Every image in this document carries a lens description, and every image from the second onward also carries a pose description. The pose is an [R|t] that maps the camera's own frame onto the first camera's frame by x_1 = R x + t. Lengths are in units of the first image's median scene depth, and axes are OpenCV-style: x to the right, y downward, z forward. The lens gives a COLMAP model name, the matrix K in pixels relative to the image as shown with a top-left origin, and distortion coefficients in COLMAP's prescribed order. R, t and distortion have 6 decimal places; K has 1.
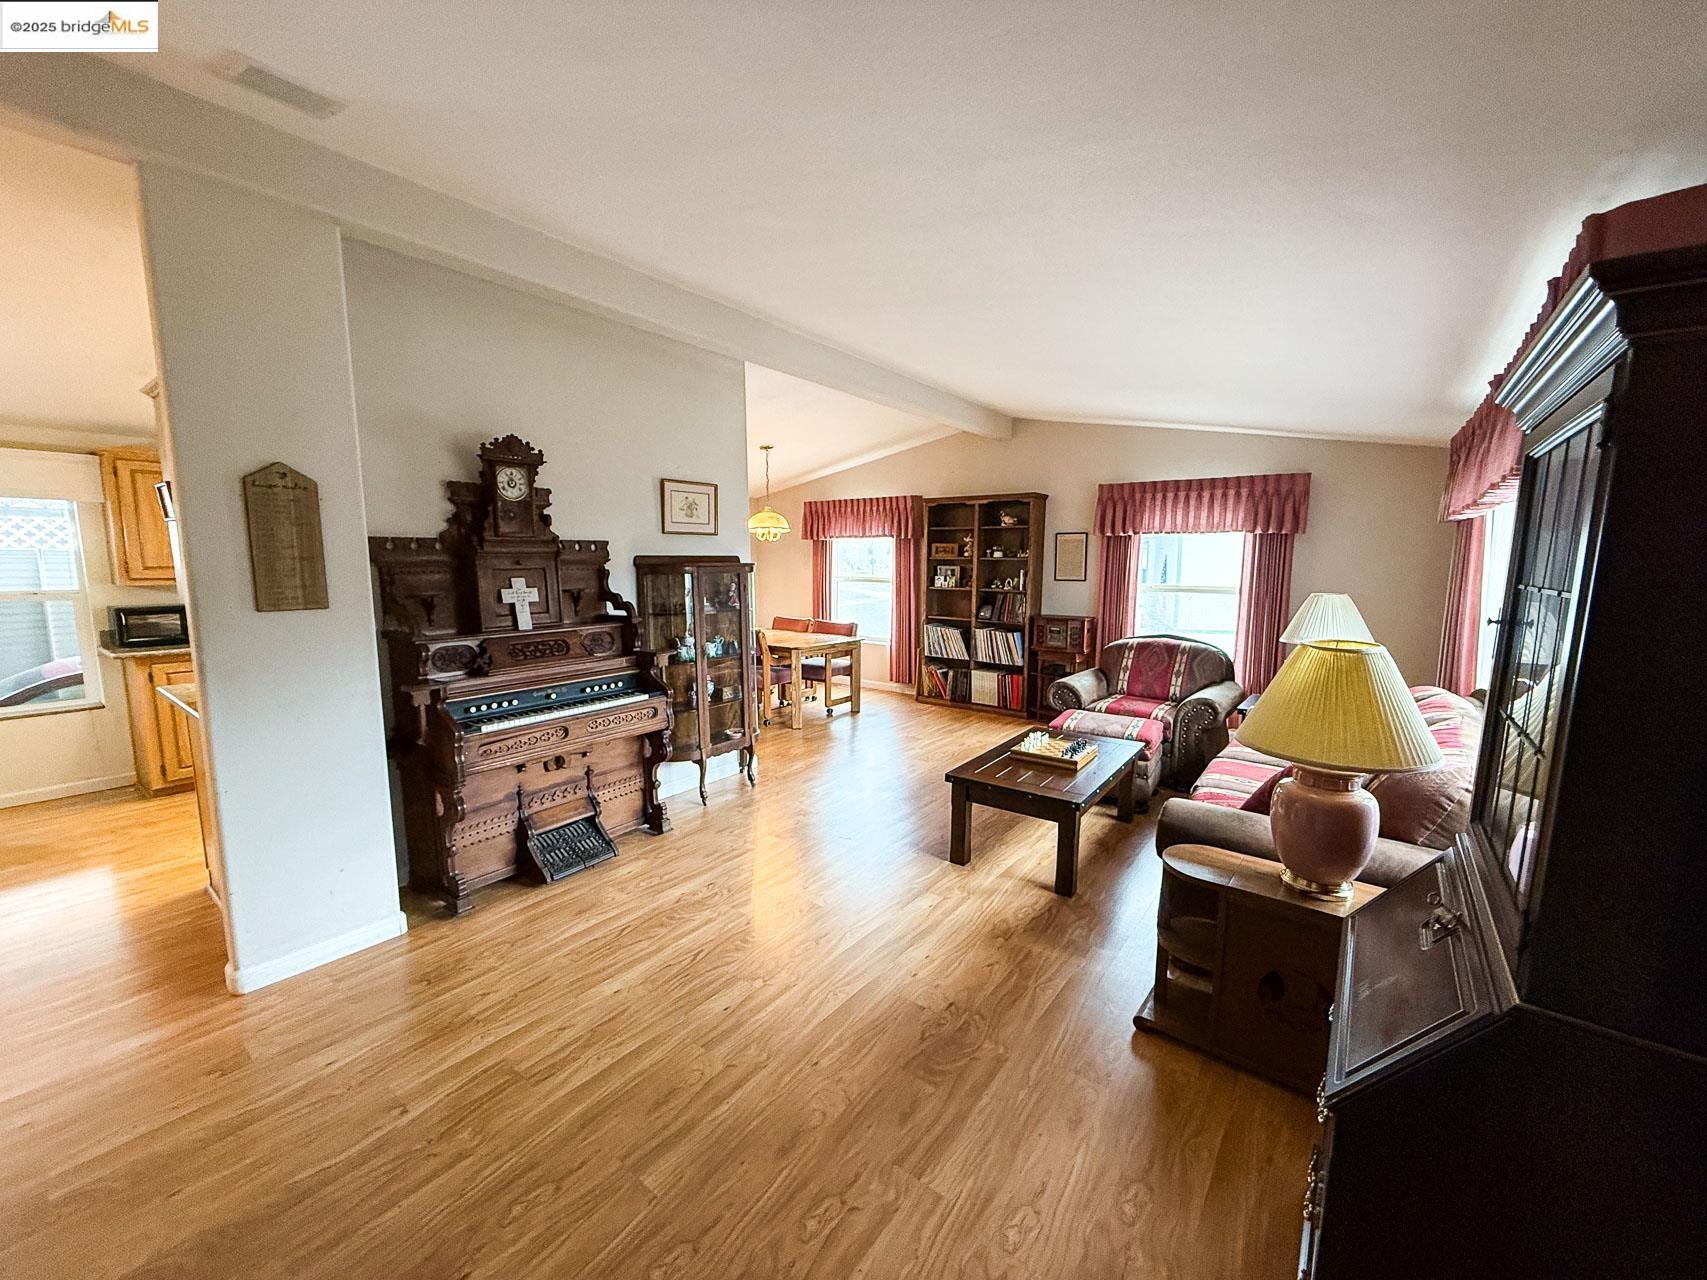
lens RADIAL K [[685.0, 0, 849.0], [0, 685.0, 643.0], [0, 0, 1]] dist [-0.007682, 0.000999]
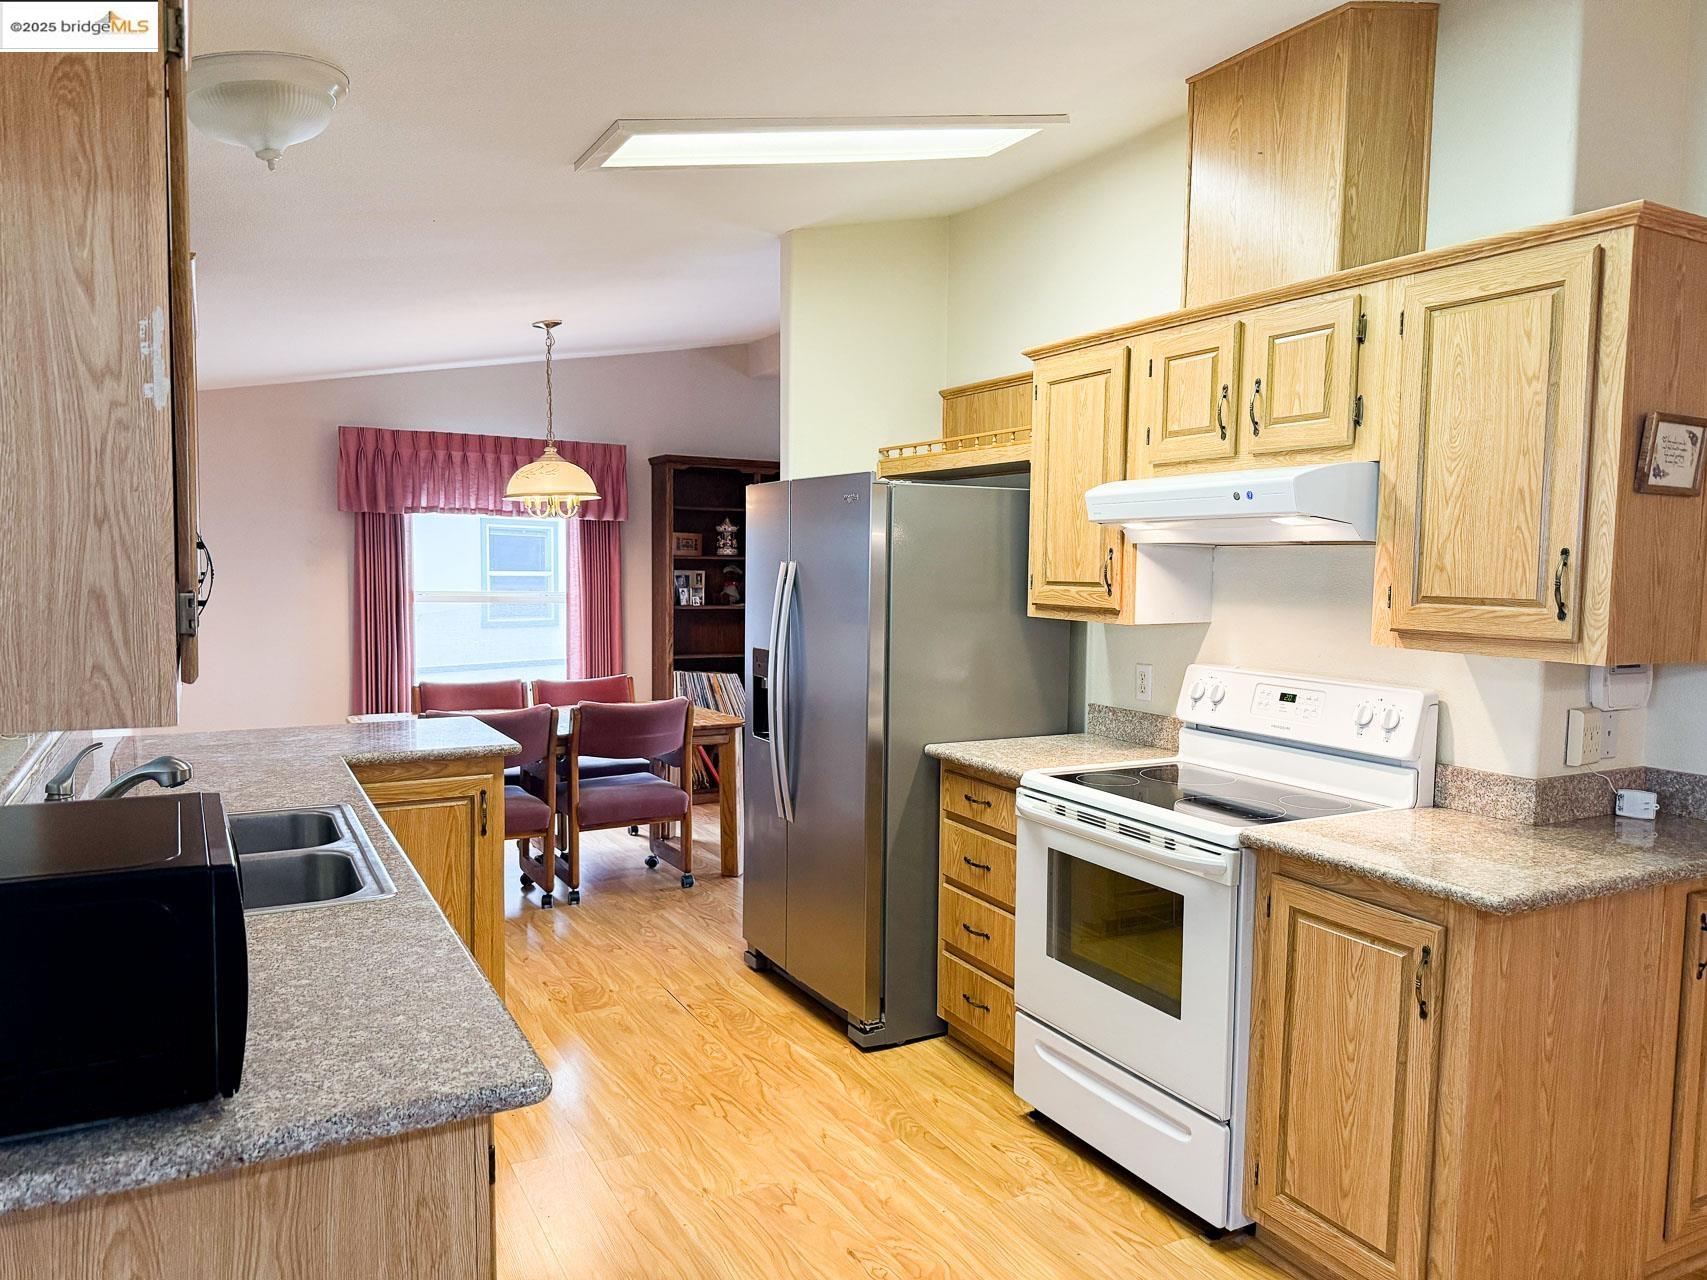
lens RADIAL K [[1207.6, 0, 847.5], [0, 1207.6, 637.2], [0, 0, 1]] dist [0.035298, -0.051718]
pose [[0.414454, -0.053479, 0.908498, -1.196205], [0.095237, 0.995339, 0.015145, -0.089477], [-0.905074, 0.080245, 0.417615, 0.693978]]
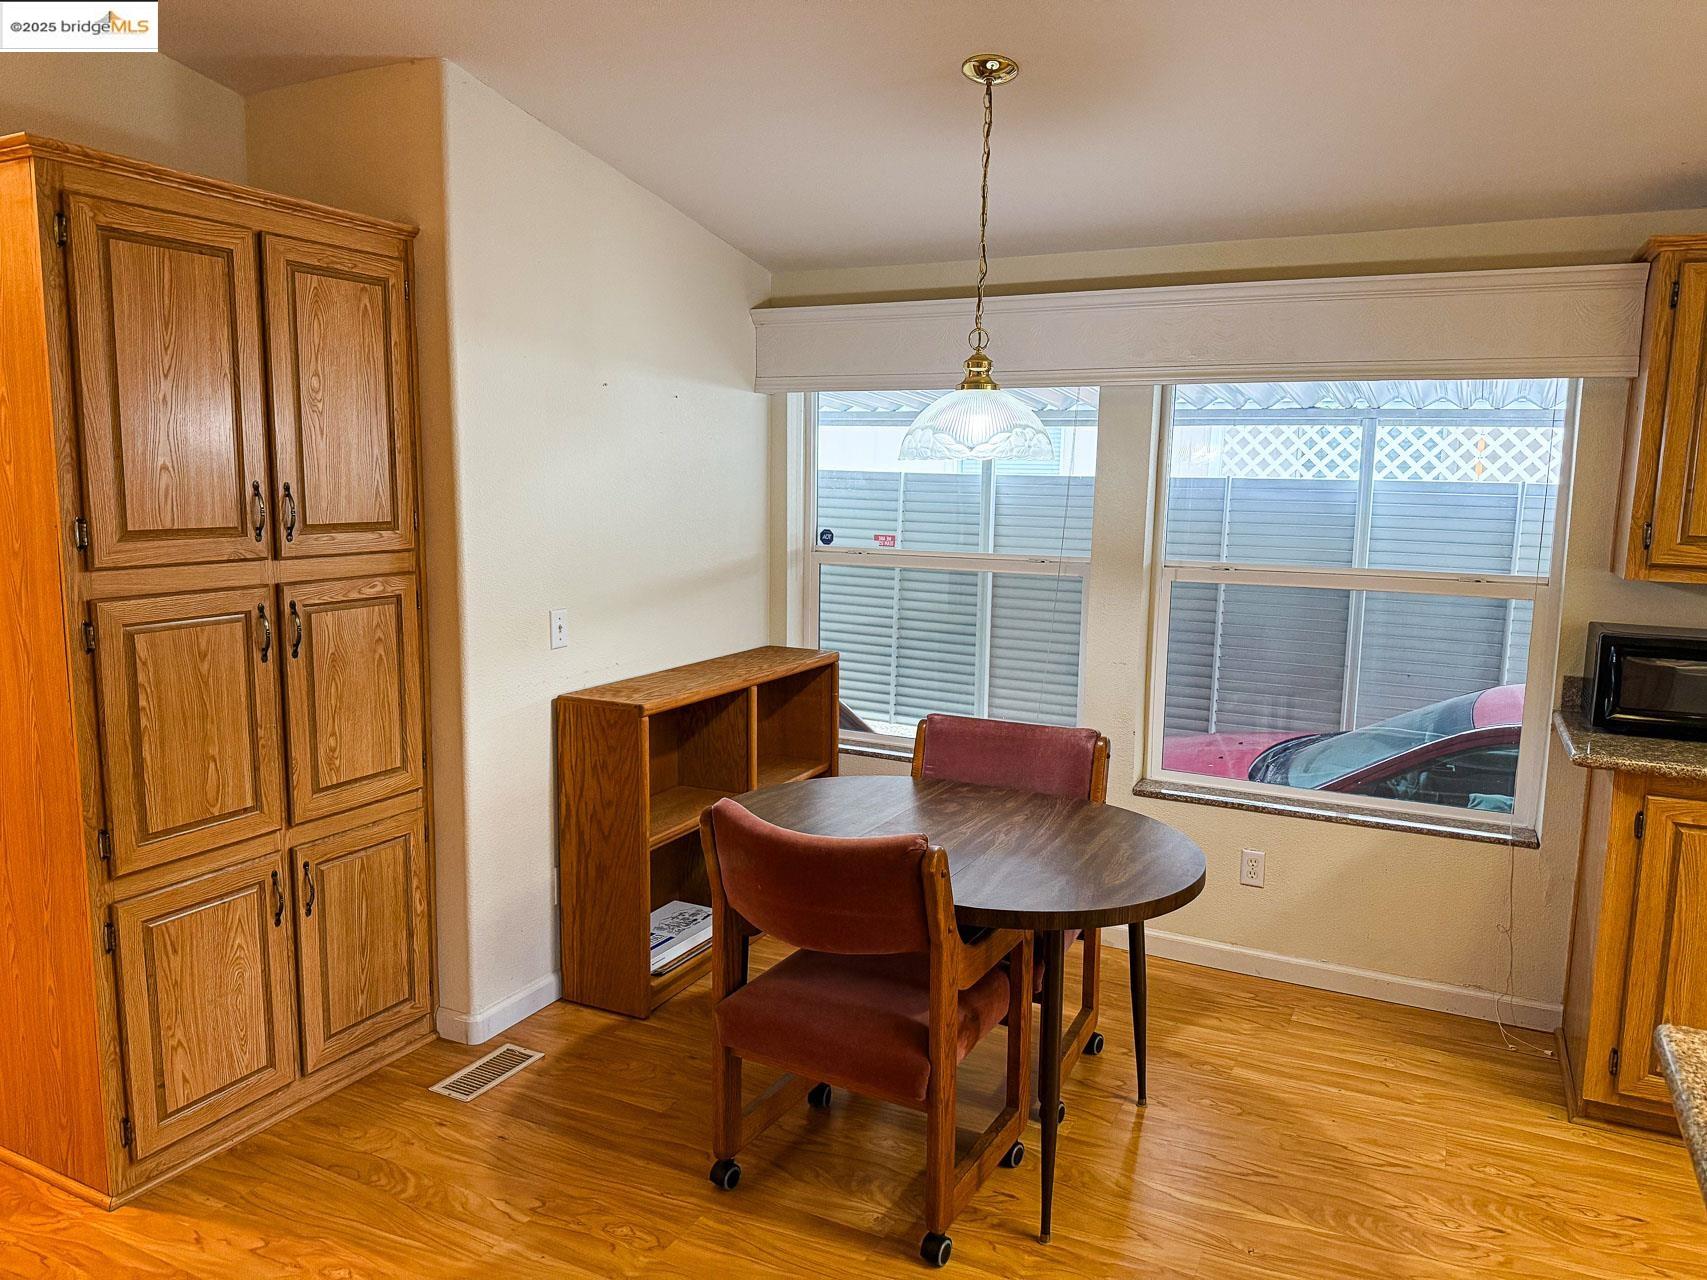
lens RADIAL K [[1207.6, 0, 858.5], [0, 1207.6, 643.0], [0, 0, 1]] dist [0.035298, -0.051718]
pose [[0.184046, 0.137984, -0.973184, -0.422487], [-0.141129, 0.983548, 0.112764, -0.060637], [0.972733, 0.116591, 0.200492, 0.391949]]
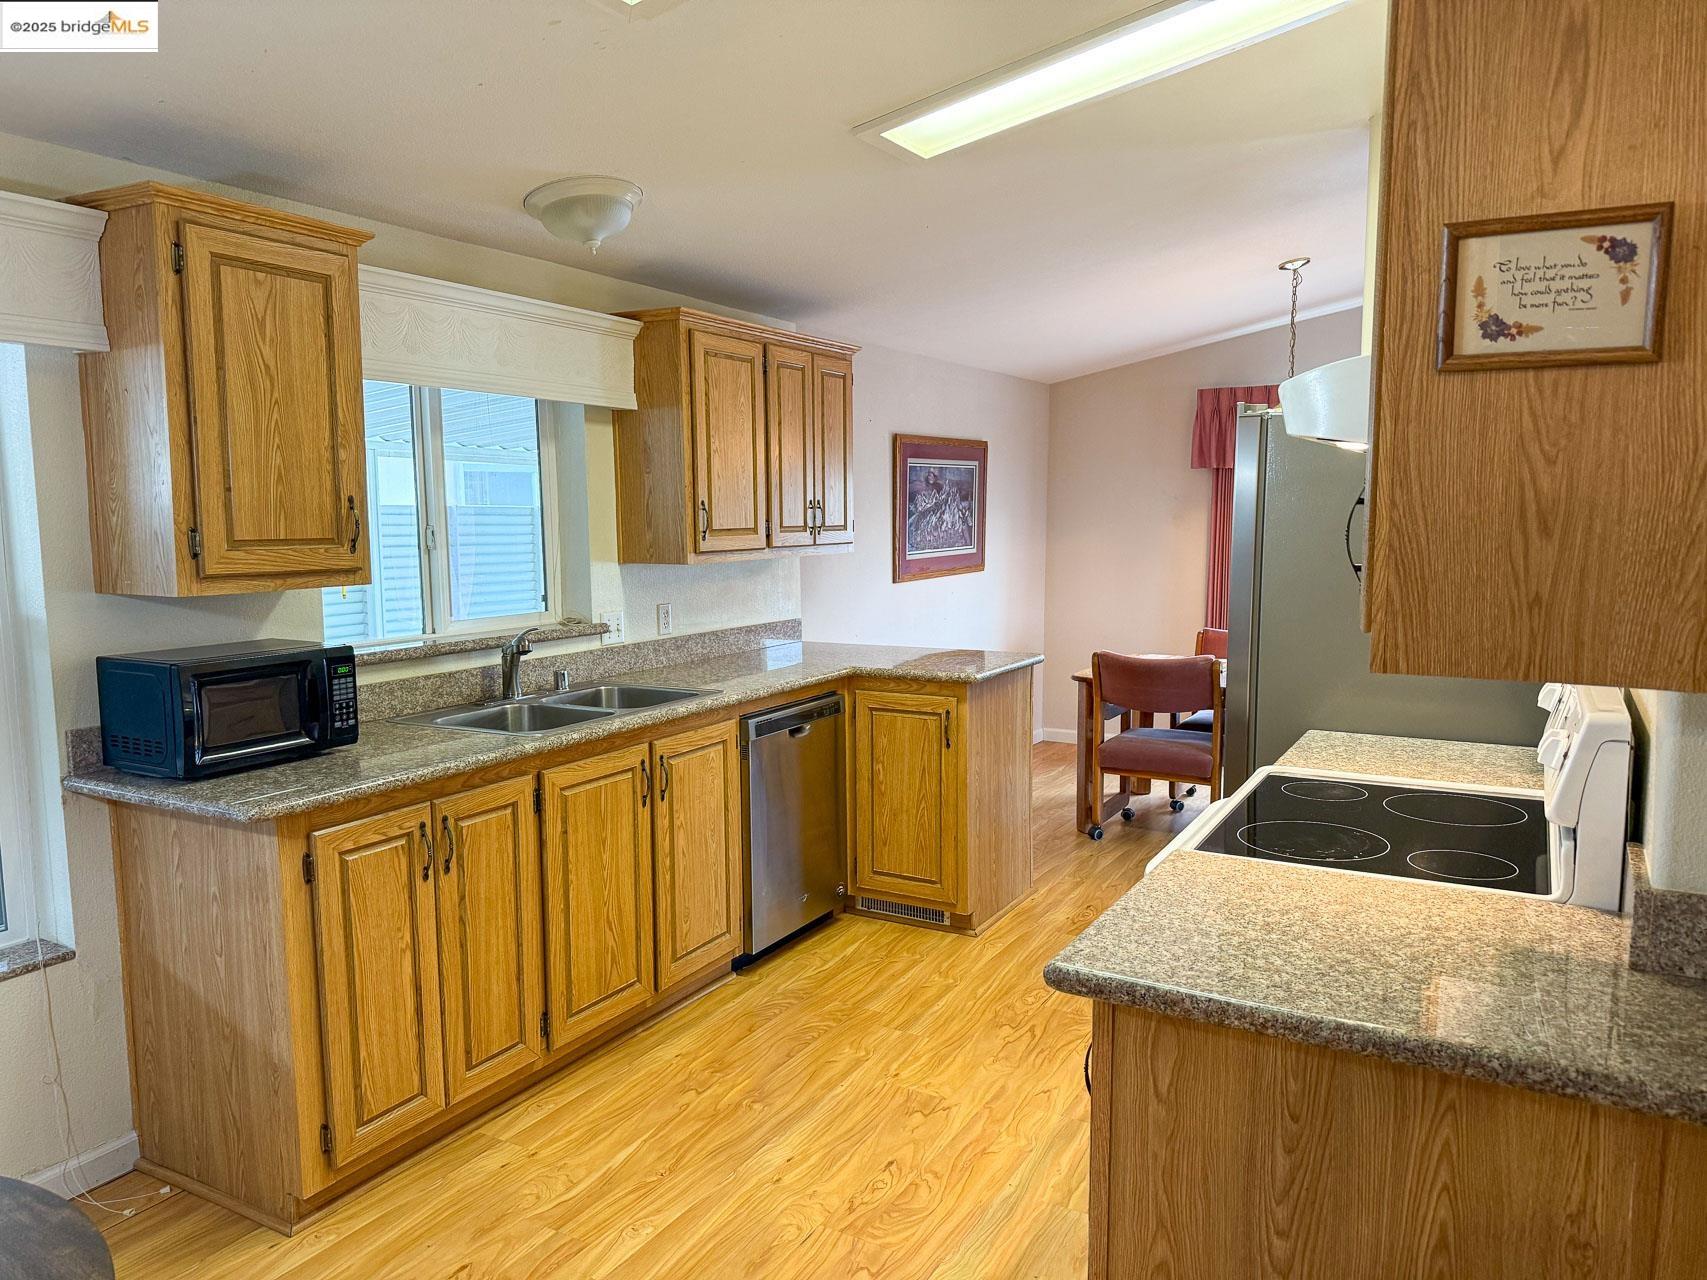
lens RADIAL K [[1207.6, 0, 860.7], [0, 1207.6, 632.8], [0, 0, 1]] dist [0.035298, -0.051718]
pose [[0.990526, -0.018910, 0.136019, -0.772090], [0.021055, 0.999675, -0.014348, -0.047974], [-0.135703, 0.017076, 0.990602, 0.339123]]
